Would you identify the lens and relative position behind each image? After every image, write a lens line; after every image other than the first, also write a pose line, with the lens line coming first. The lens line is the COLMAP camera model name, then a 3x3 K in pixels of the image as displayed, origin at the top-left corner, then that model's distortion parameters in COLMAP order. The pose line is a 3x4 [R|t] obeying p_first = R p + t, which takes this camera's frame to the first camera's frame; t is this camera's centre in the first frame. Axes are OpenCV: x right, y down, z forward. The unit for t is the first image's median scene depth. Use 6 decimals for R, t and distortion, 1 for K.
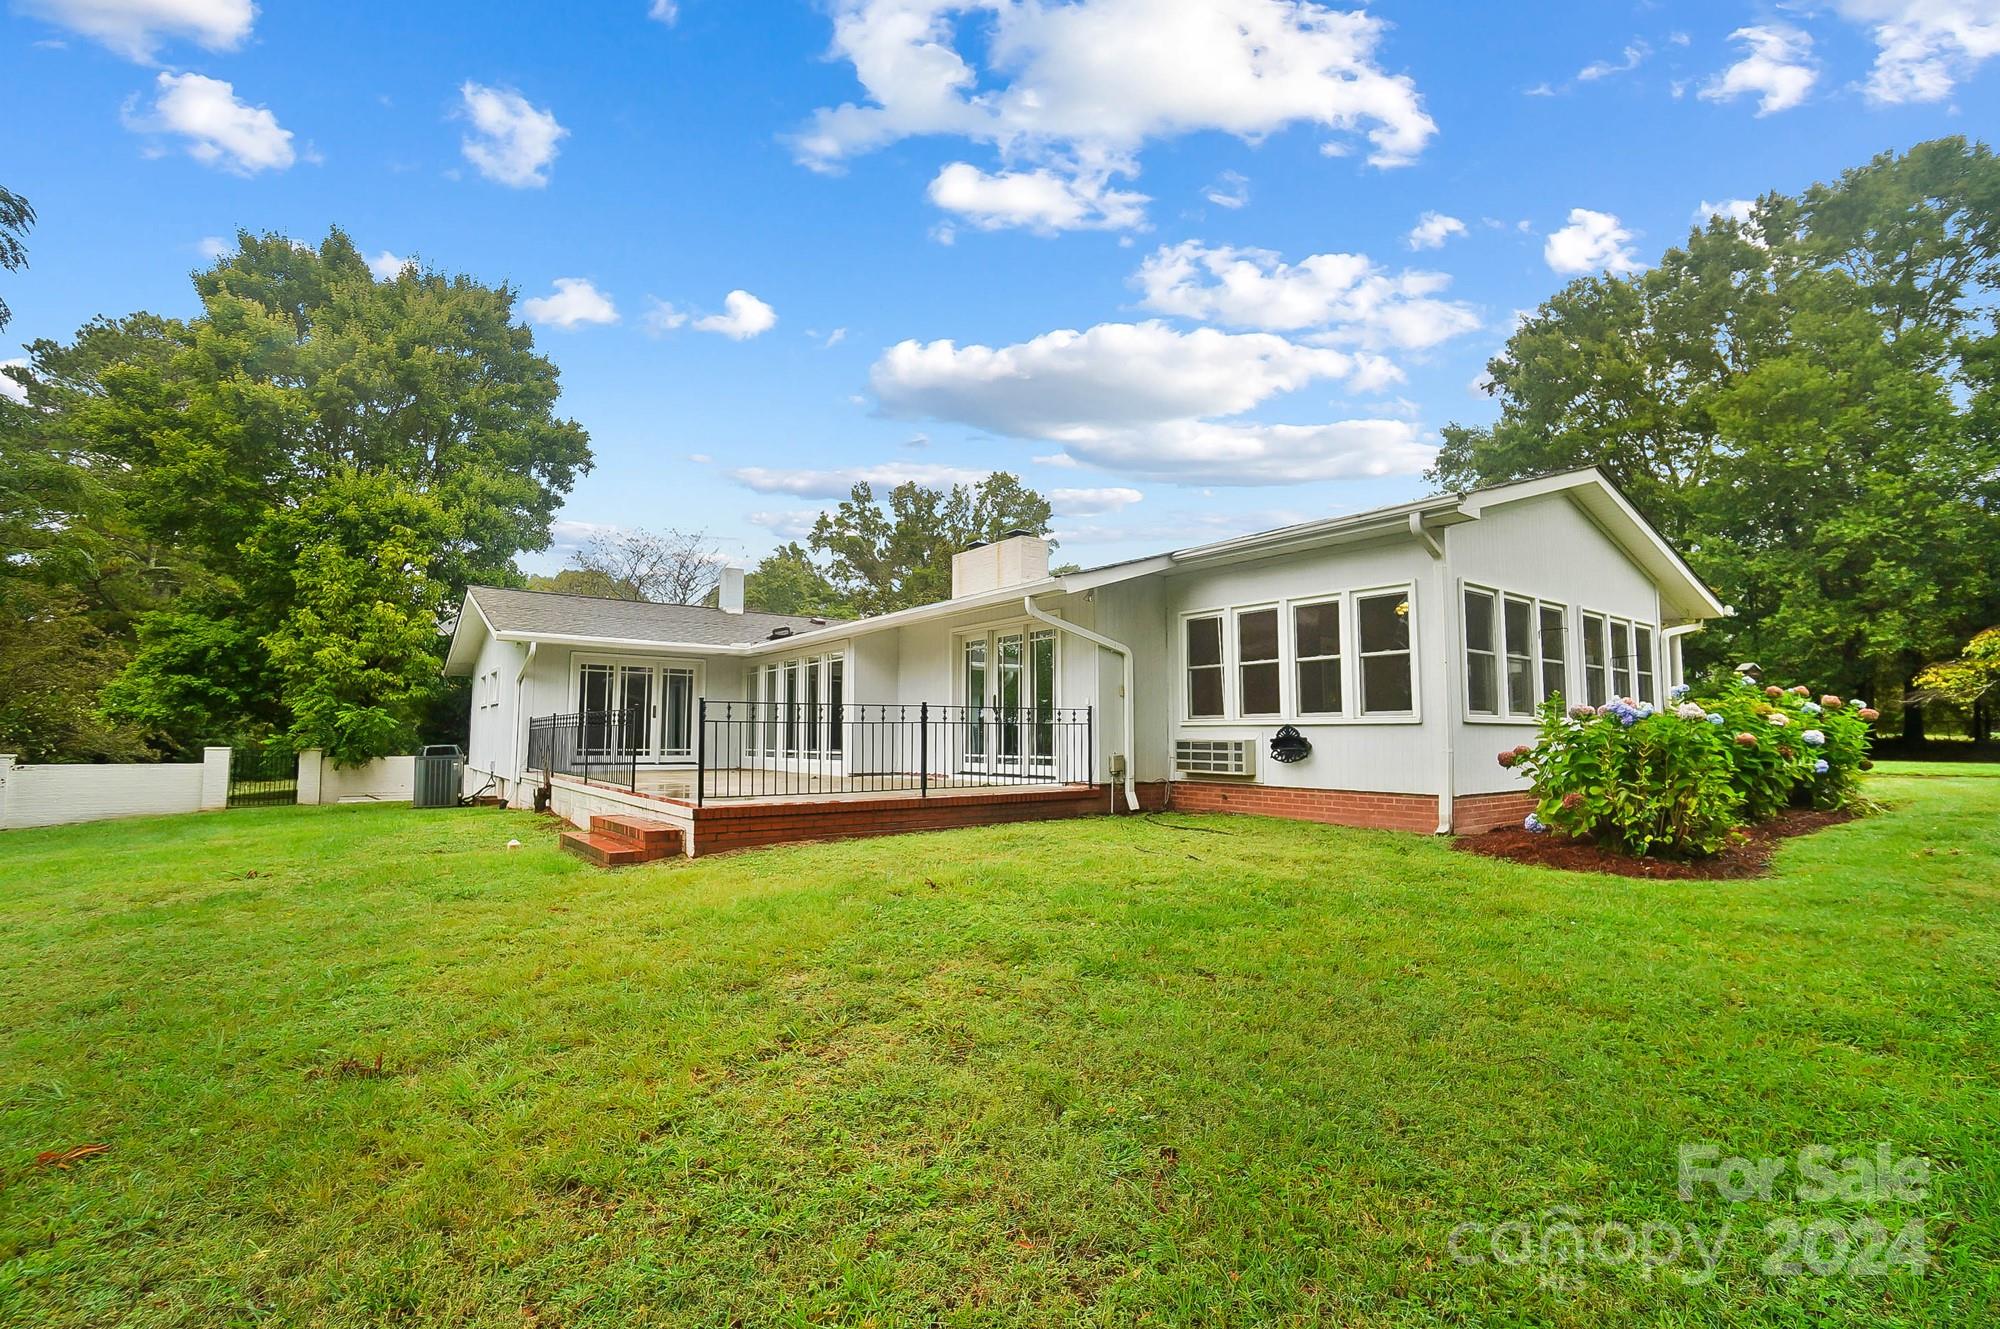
lens RADIAL K [[905.9, 0, 1001.6], [0, 905.9, 669.2], [0, 0, 1]] dist [-0.066464, 0.030693]
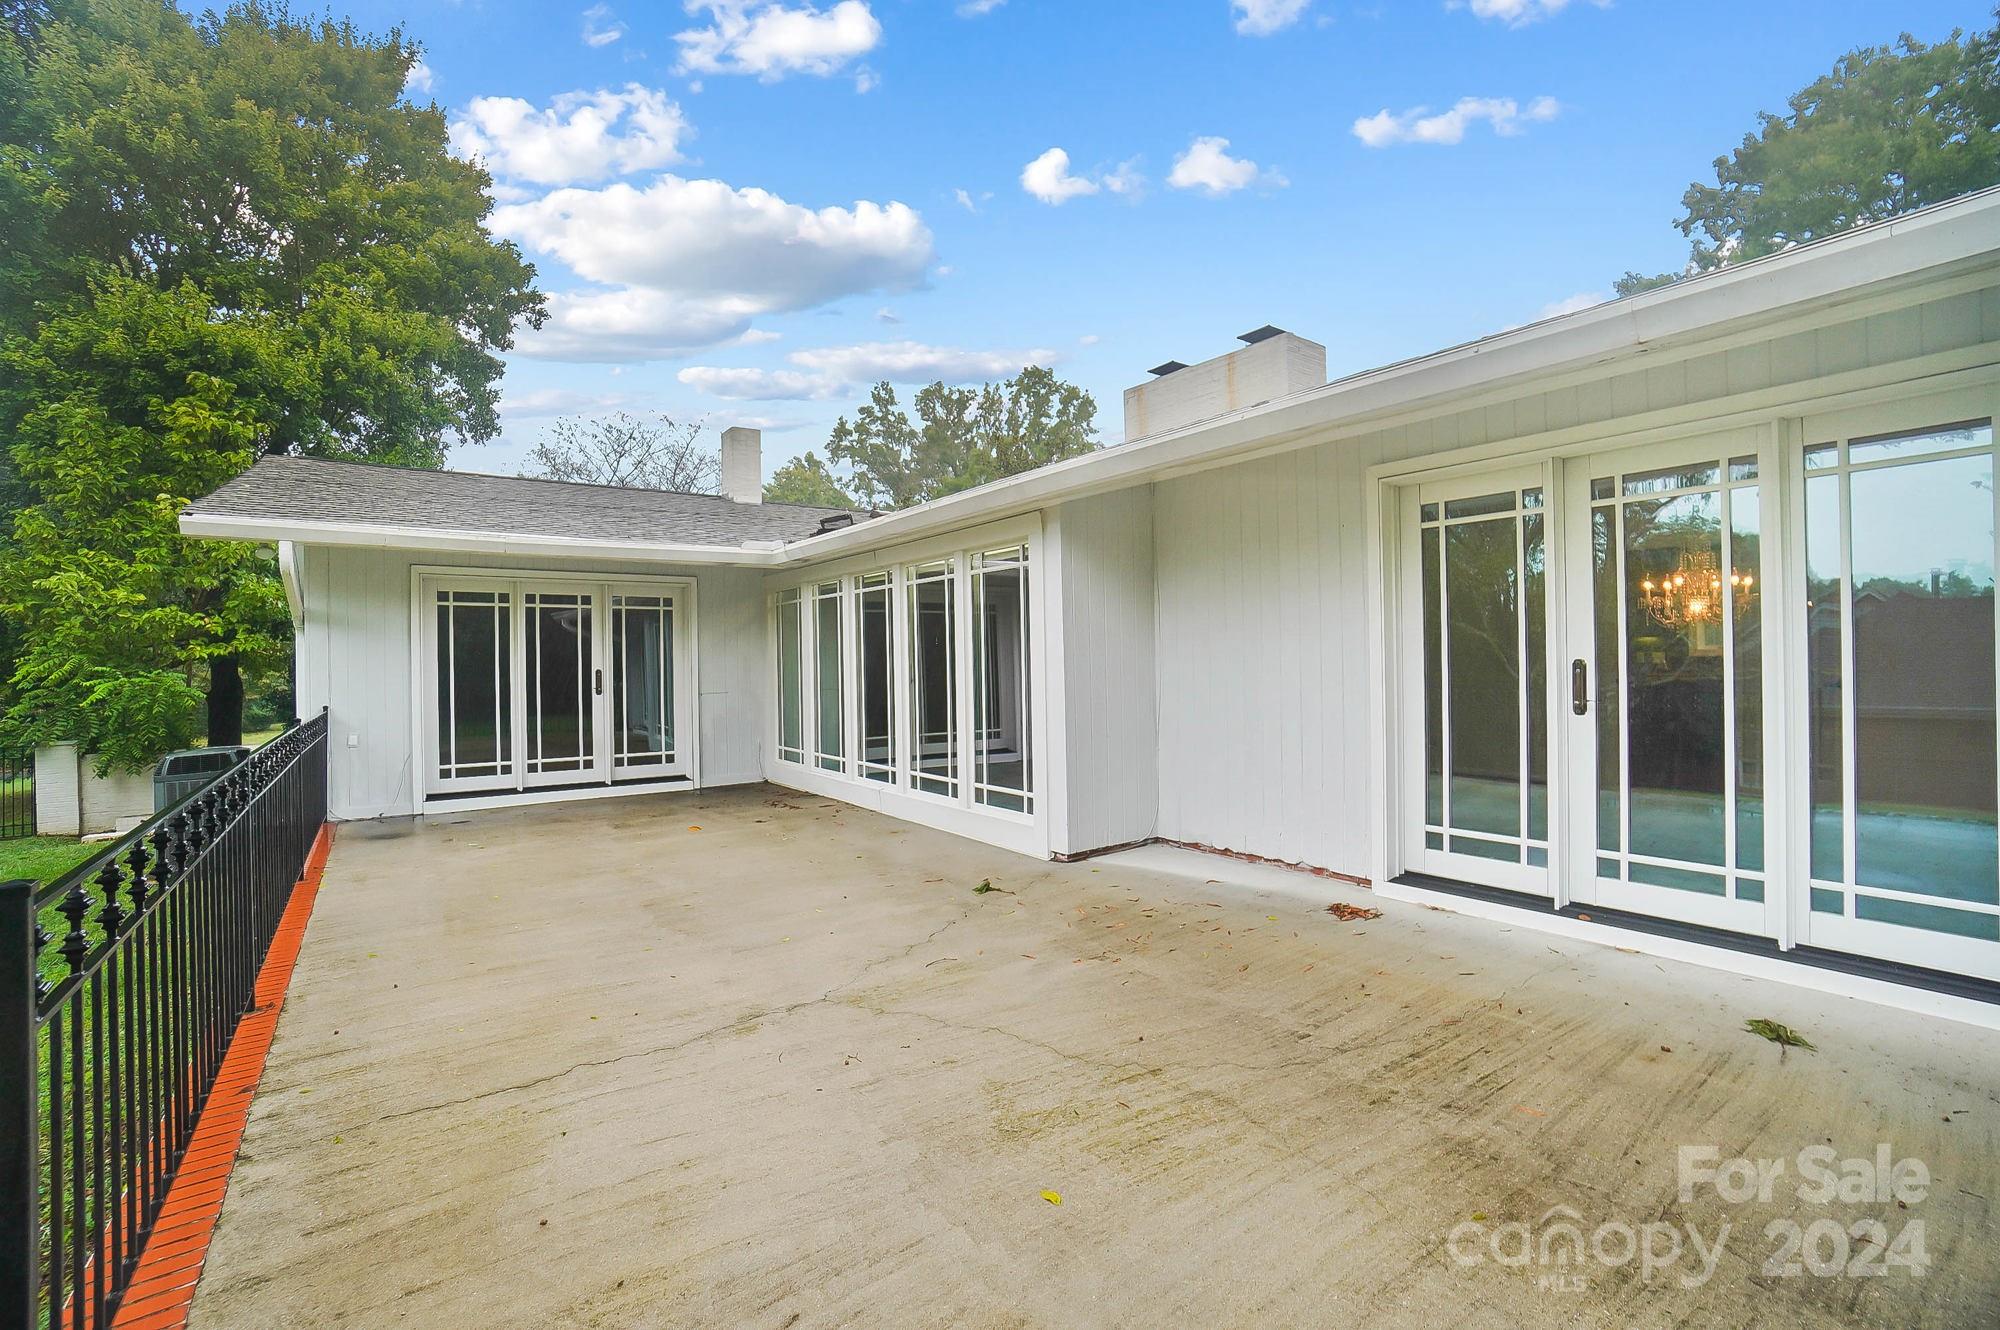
lens RADIAL K [[870.5, 0, 974.7], [0, 870.5, 659.5], [0, 0, 1]] dist [-0.067758, 0.020782]
pose [[0.999323, -0.014614, -0.033773, -0.124250], [0.017157, 0.996939, 0.076275, 0.000982], [0.032555, -0.076803, 0.996515, 0.412080]]
